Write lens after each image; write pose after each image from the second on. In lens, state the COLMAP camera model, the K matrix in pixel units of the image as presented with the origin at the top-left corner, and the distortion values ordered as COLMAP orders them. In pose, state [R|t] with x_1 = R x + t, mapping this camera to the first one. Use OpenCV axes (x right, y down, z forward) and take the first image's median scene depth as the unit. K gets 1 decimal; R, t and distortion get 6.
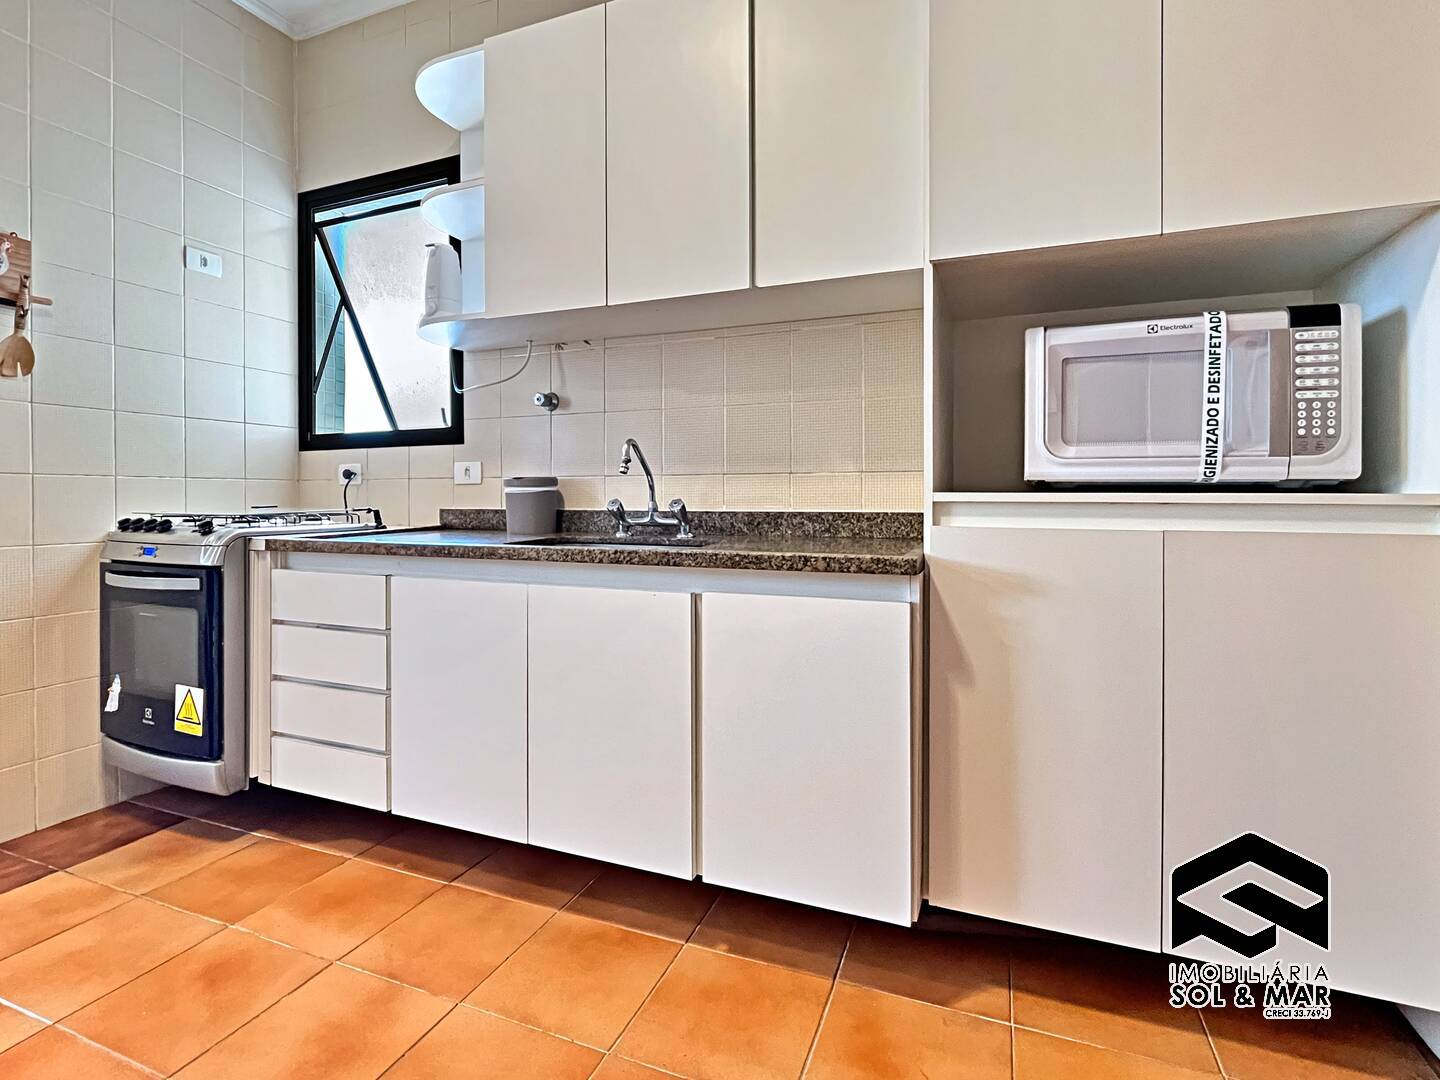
lens RADIAL K [[711.4, 0, 714.6], [0, 711.4, 504.3], [0, 0, 1]] dist [-0.002034, -0.000598]
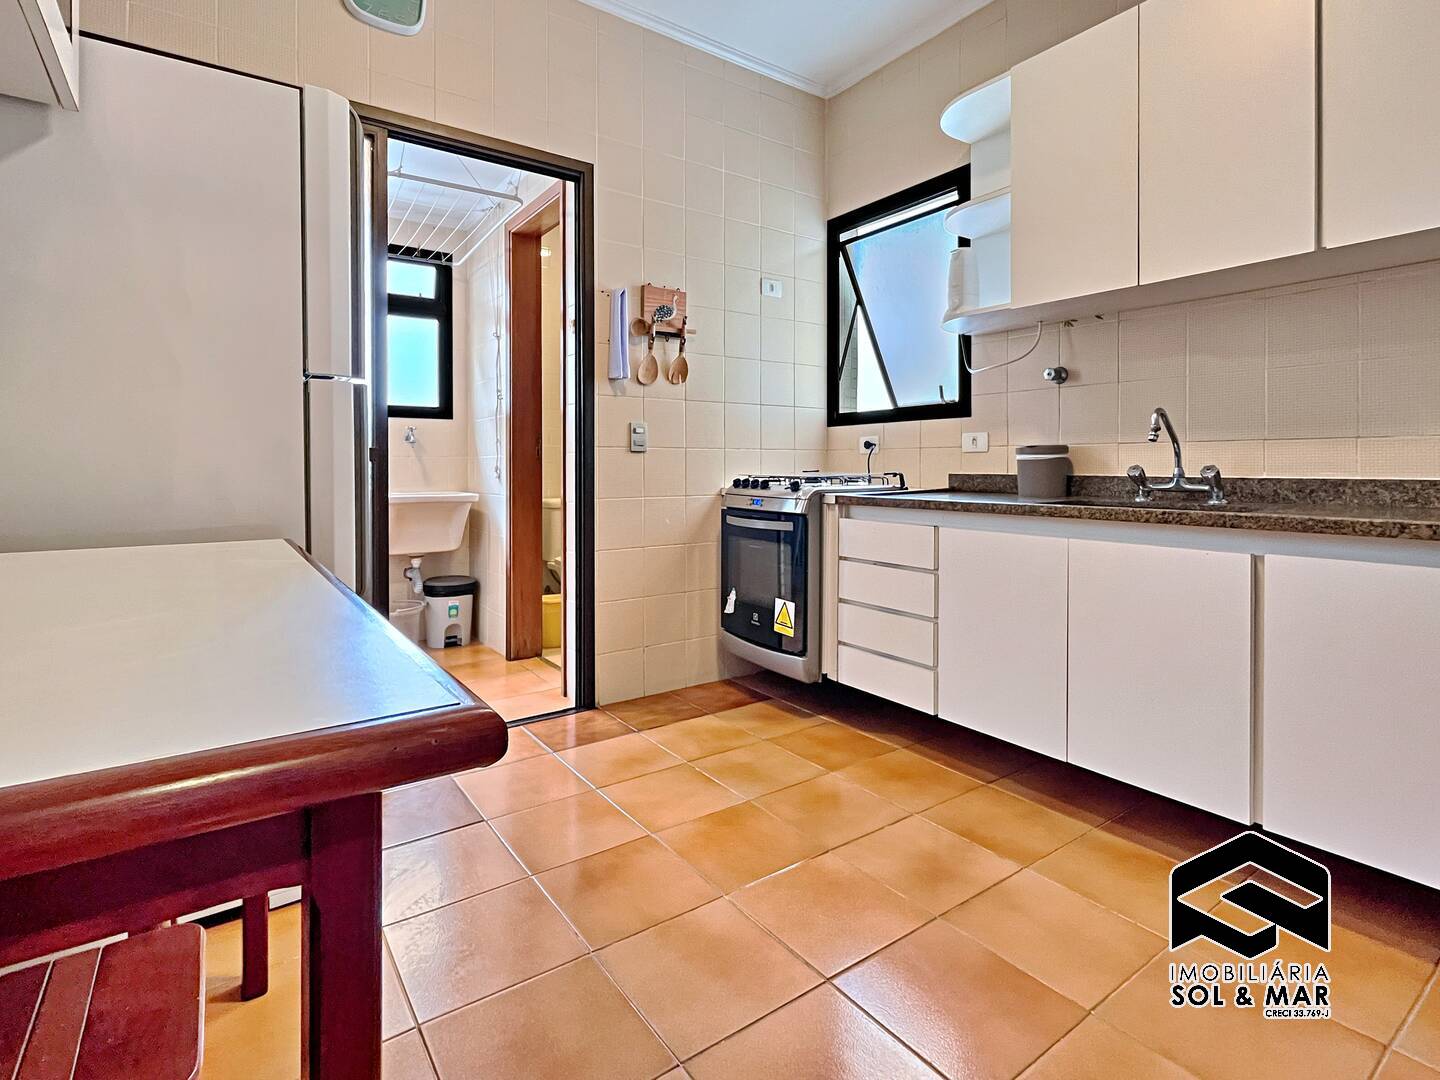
lens RADIAL K [[716.6, 0, 715.4], [0, 716.6, 472.6], [0, 0, 1]] dist [-0.000801, -0.001383]
pose [[0.840205, 0.006241, -0.542233, -0.092136], [-0.005035, 0.999980, 0.003708, 0.002841], [0.542246, -0.000385, 0.840220, -0.237487]]
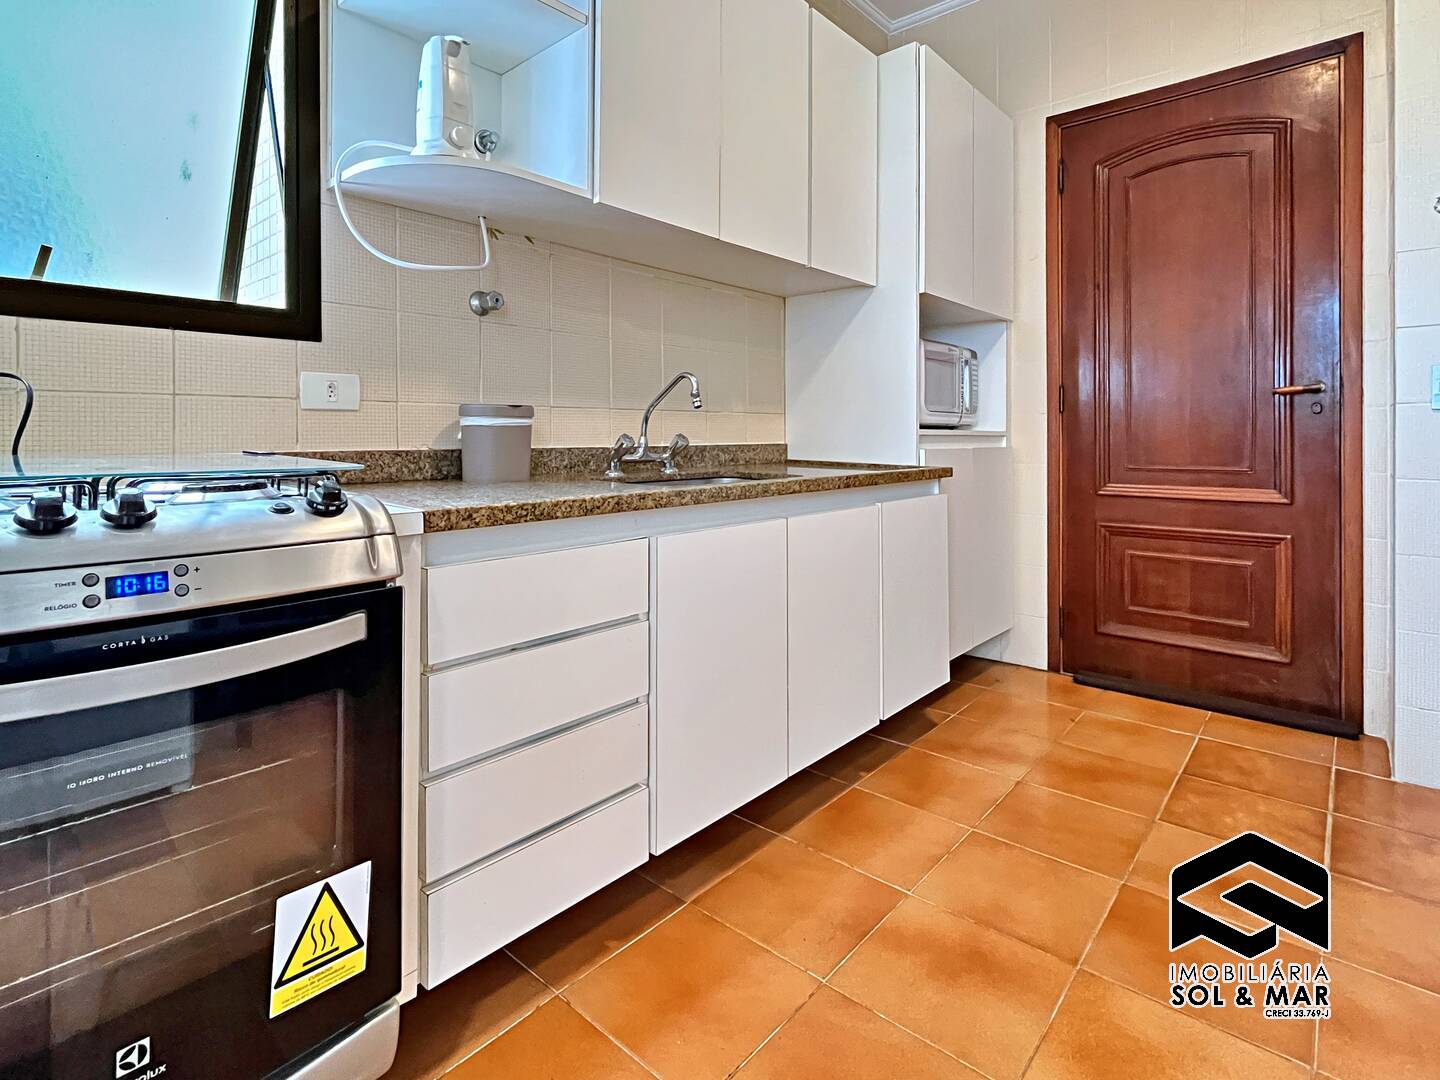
lens RADIAL K [[720.7, 0, 716.7], [0, 720.7, 437.9], [0, 0, 1]] dist [-0.001877, -0.000360]
pose [[0.339000, -0.004547, 0.940775, -1.012358], [0.010841, 0.999941, 0.000926, -0.002199], [-0.940724, 0.009885, 0.339029, 0.605705]]
